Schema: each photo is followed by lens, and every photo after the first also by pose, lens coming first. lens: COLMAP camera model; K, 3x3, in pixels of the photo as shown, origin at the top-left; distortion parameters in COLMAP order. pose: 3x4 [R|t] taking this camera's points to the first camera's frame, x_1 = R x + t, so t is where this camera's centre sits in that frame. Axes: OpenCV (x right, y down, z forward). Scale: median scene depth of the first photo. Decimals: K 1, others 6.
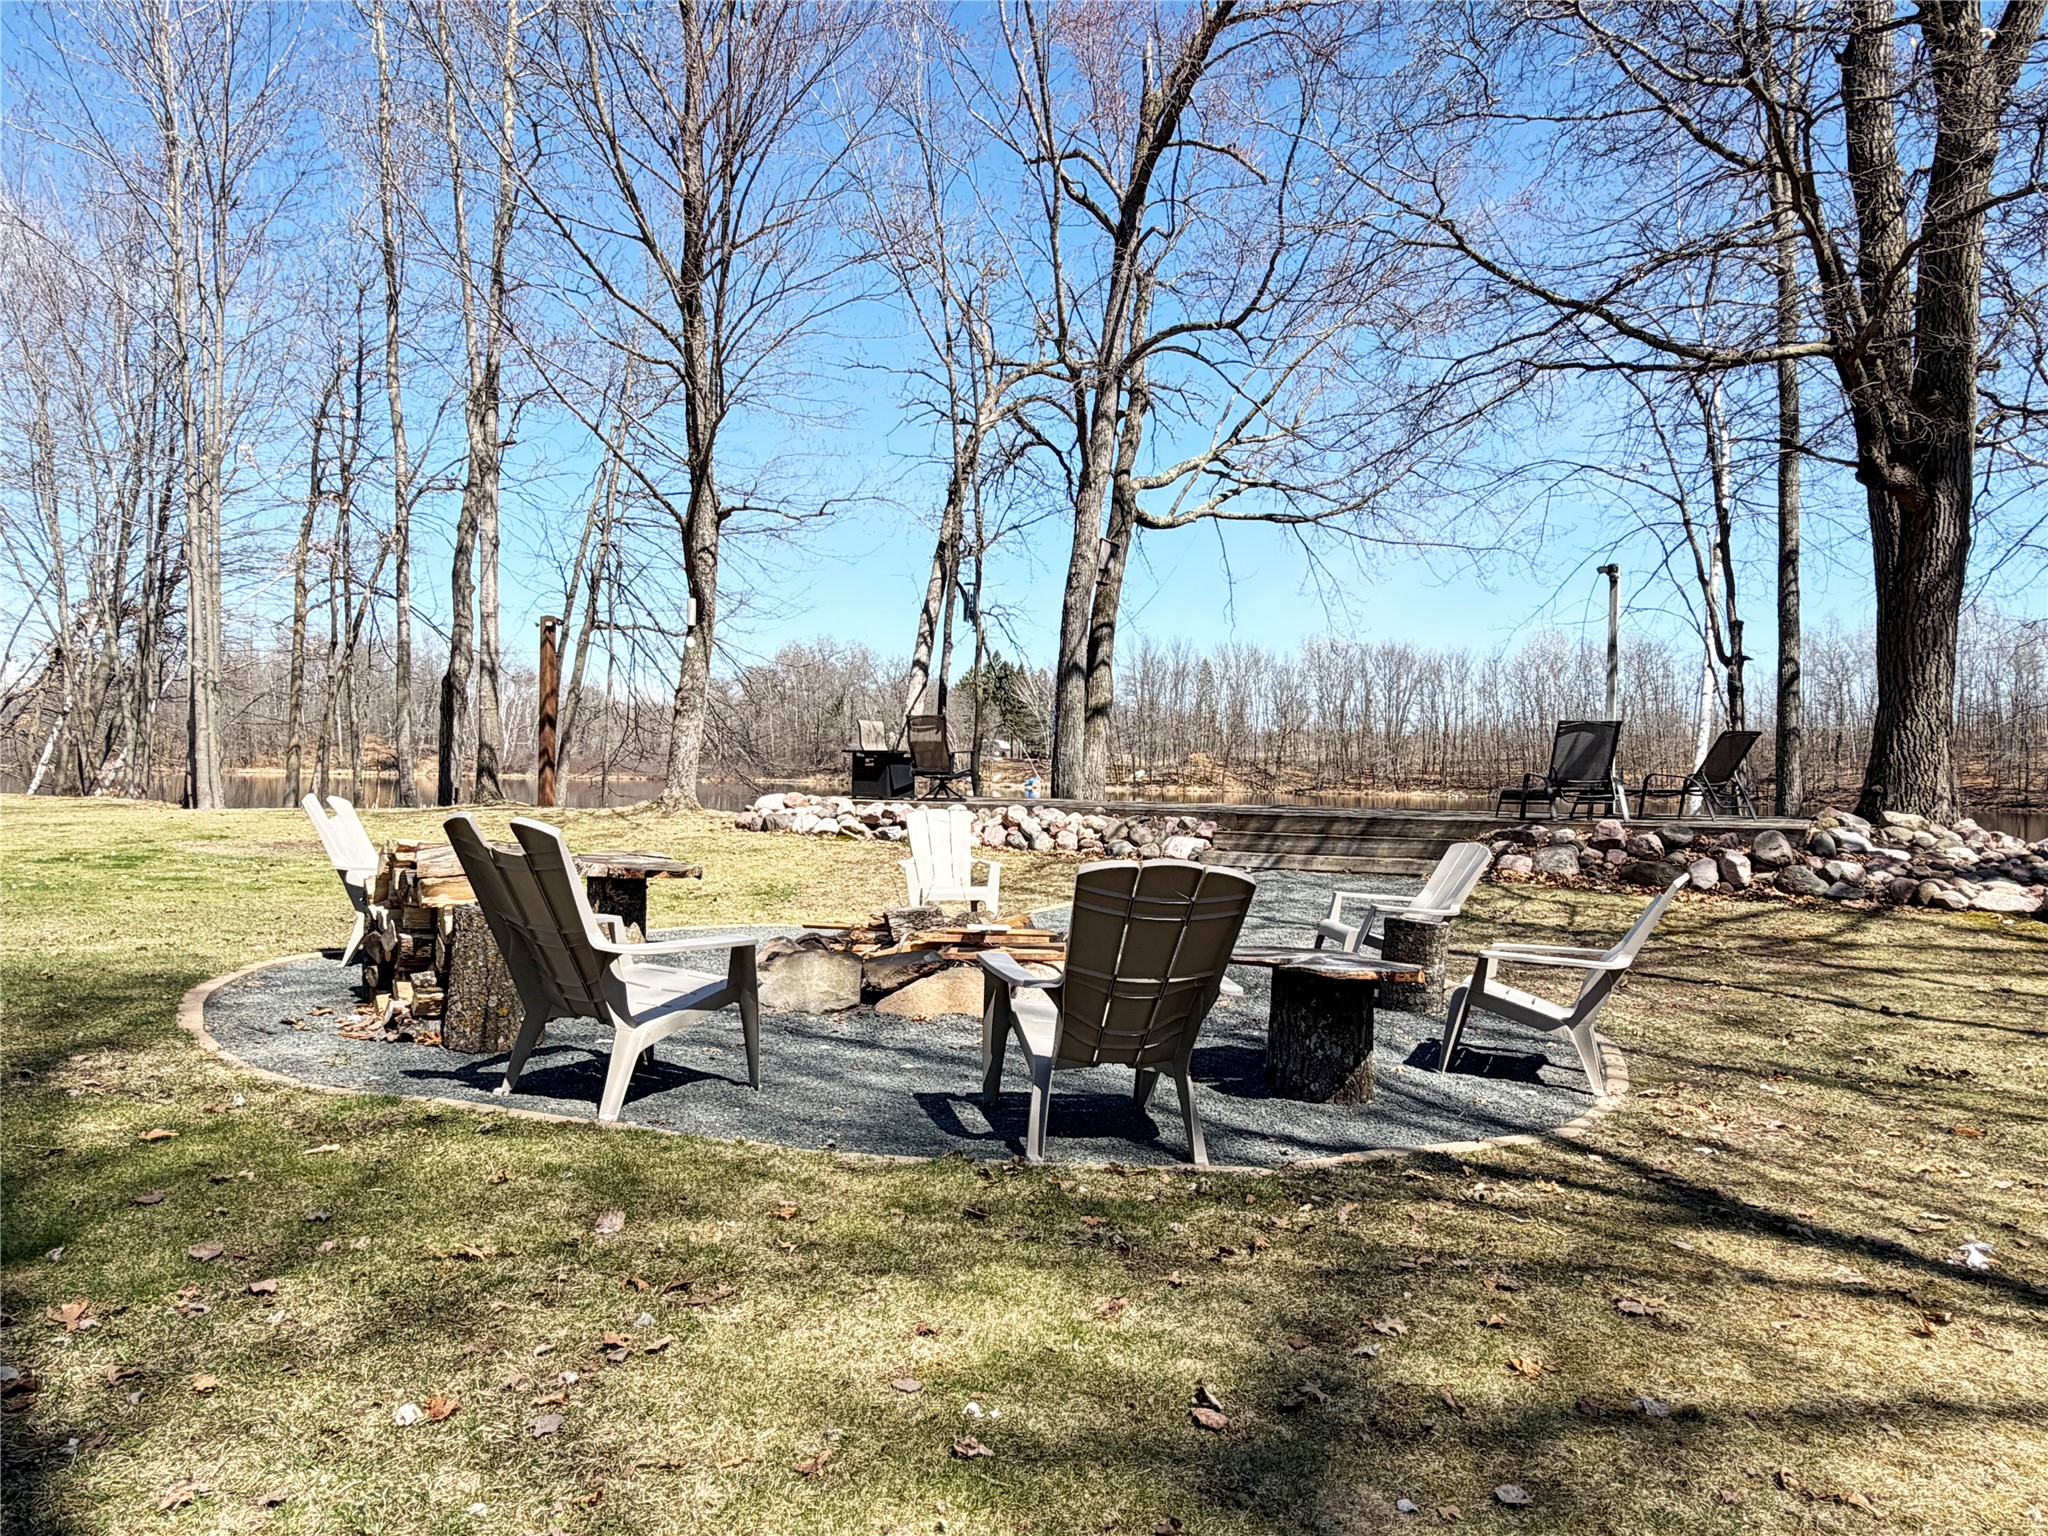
lens RADIAL K [[1297.9, 0, 1024.0], [0, 1297.9, 768.0], [0, 0, 1]] dist [0.000757, 0.002059]
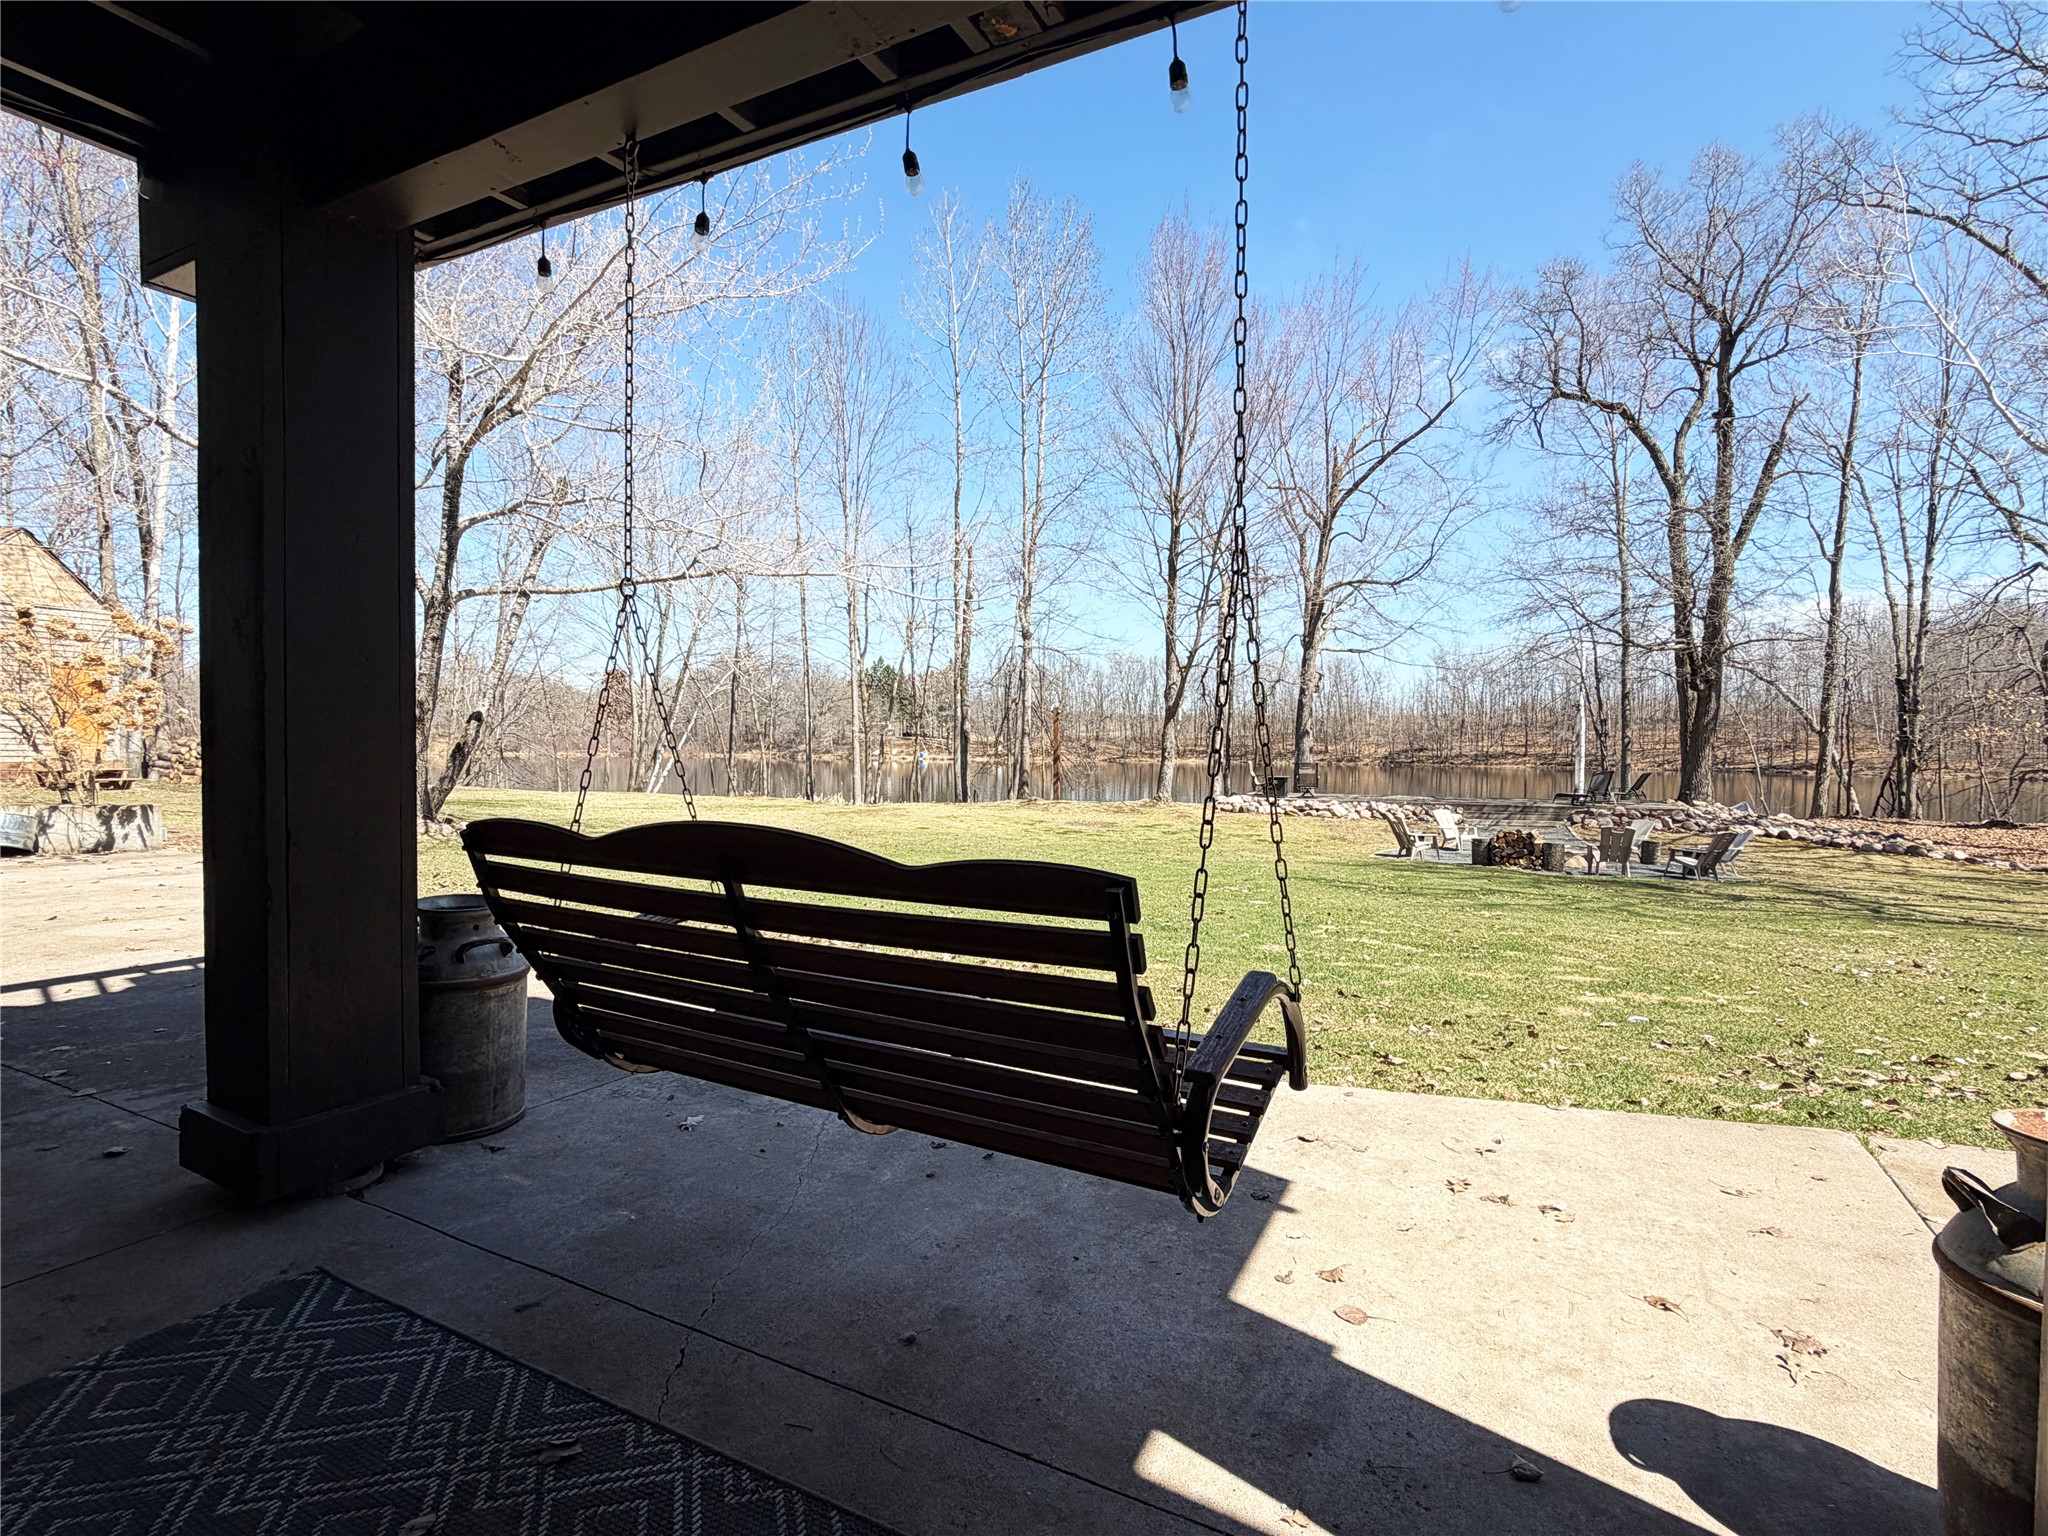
lens RADIAL K [[986.4, 0, 1023.3], [0, 986.4, 771.8], [0, 0, 1]] dist [-0.000089, -0.001053]
pose [[0.984877, -0.014153, 0.172678, -0.074793], [0.008186, 0.999346, 0.035218, -0.007629], [-0.173063, -0.033272, 0.984349, -0.057066]]
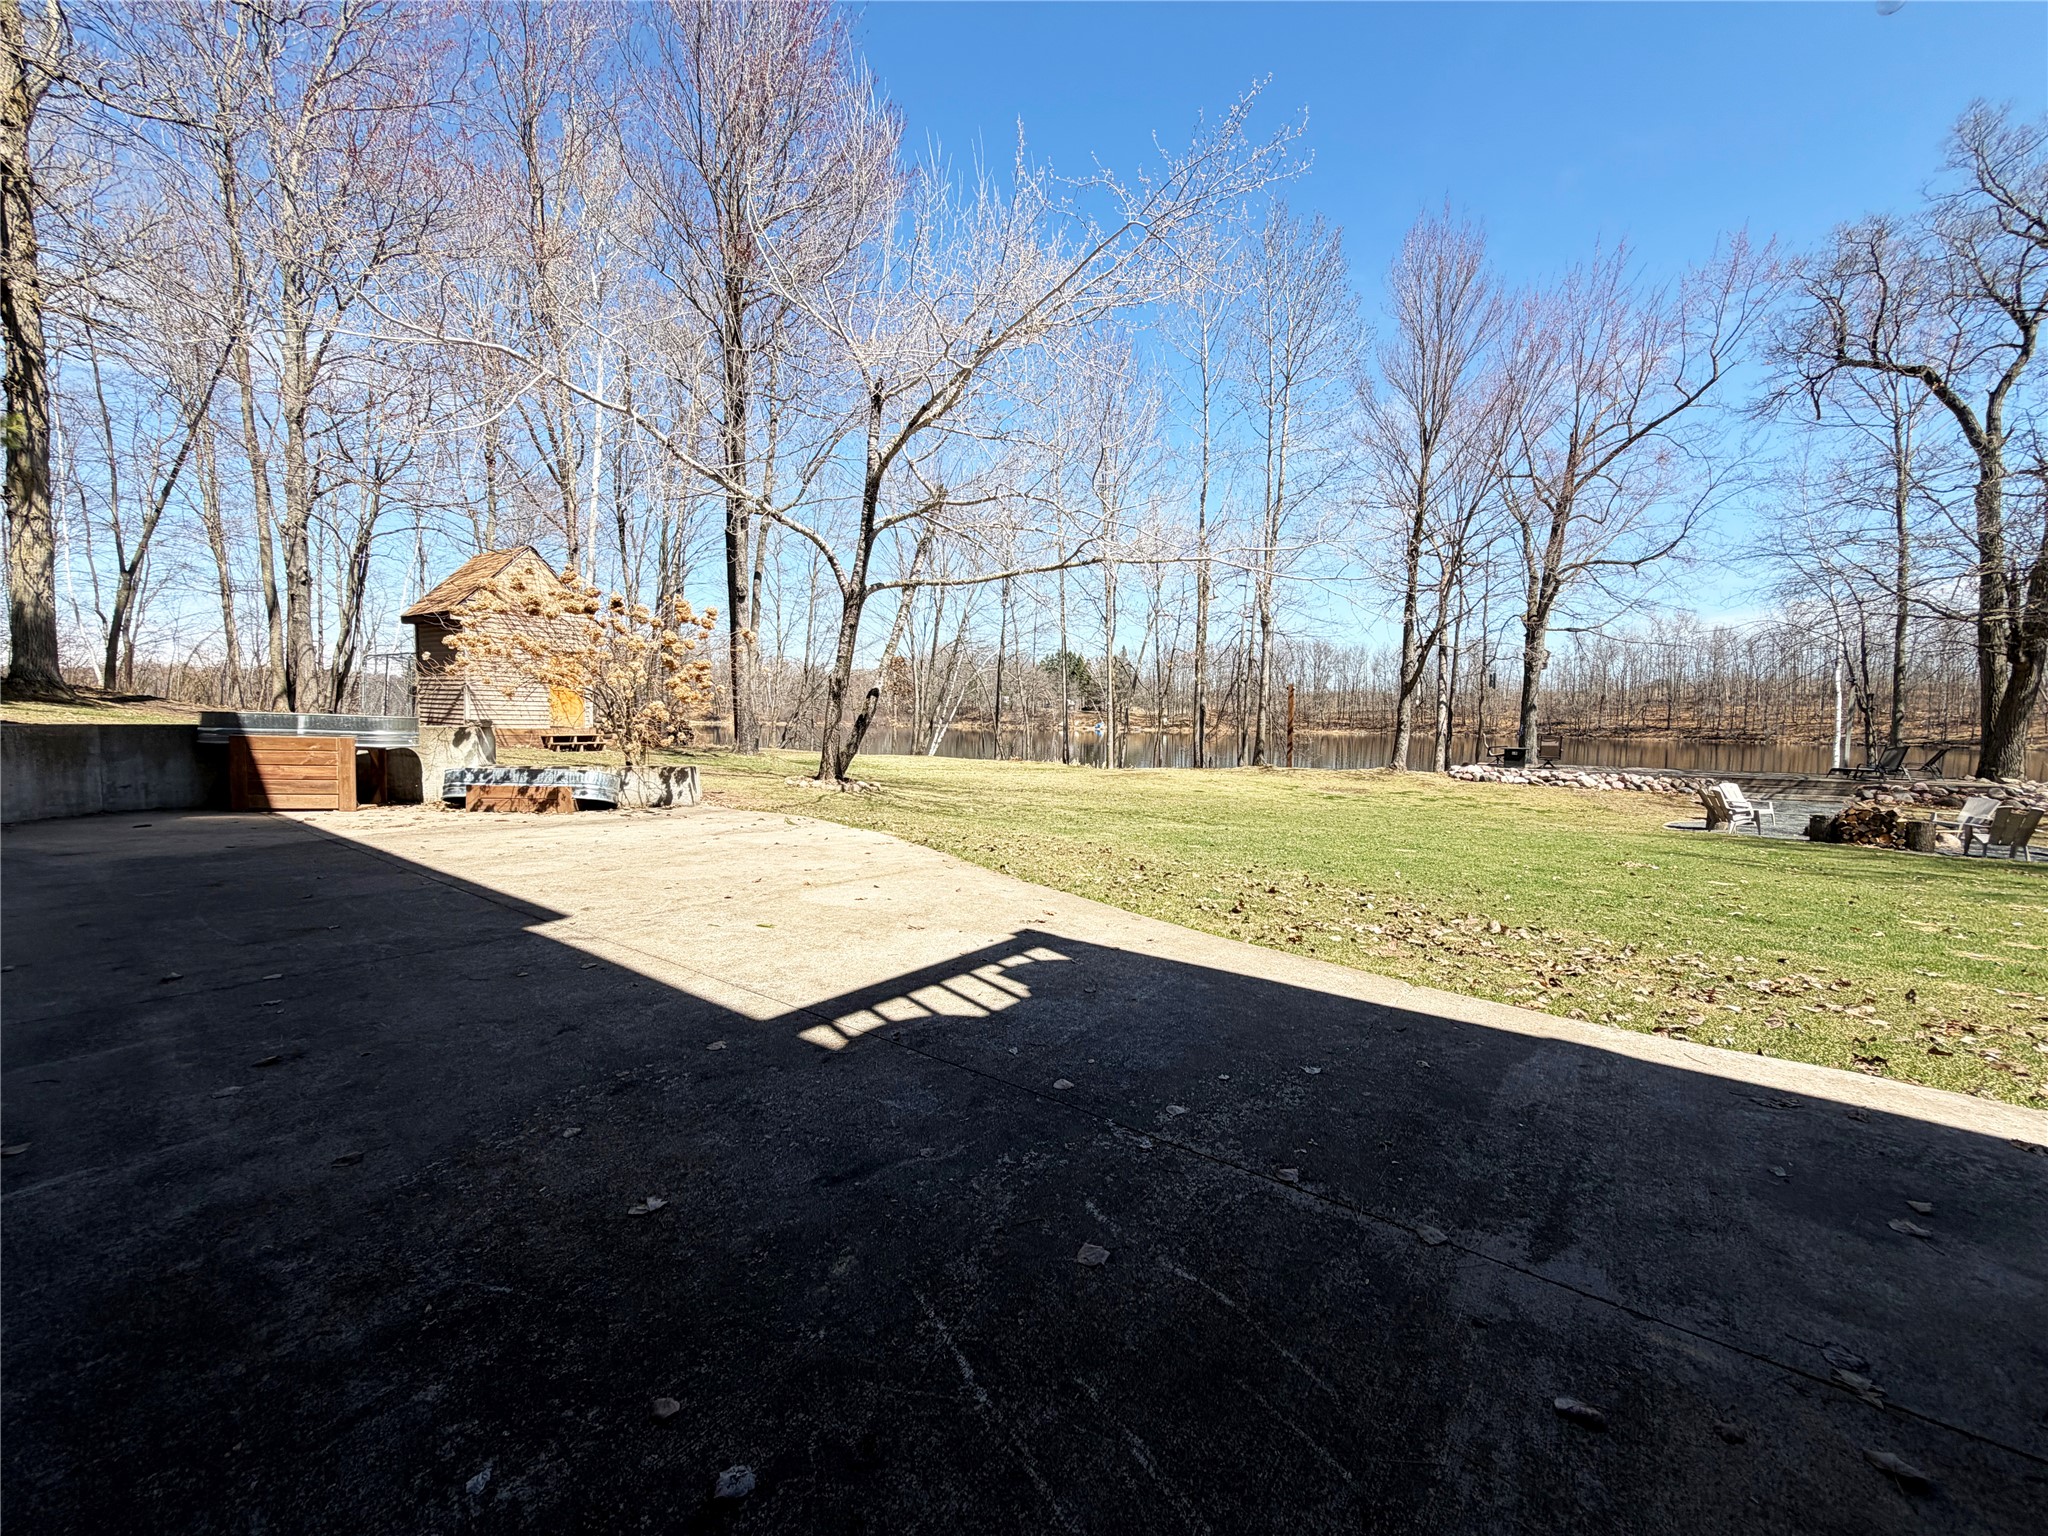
lens RADIAL K [[811.2, 0, 1024.0], [0, 811.2, 768.0], [0, 0, 1]] dist [0.002623, 0.000031]
pose [[0.999950, -0.005820, -0.008100, -0.089996], [0.006363, 0.997619, 0.068676, -0.007669], [0.007681, -0.068725, 0.997606, -0.048194]]
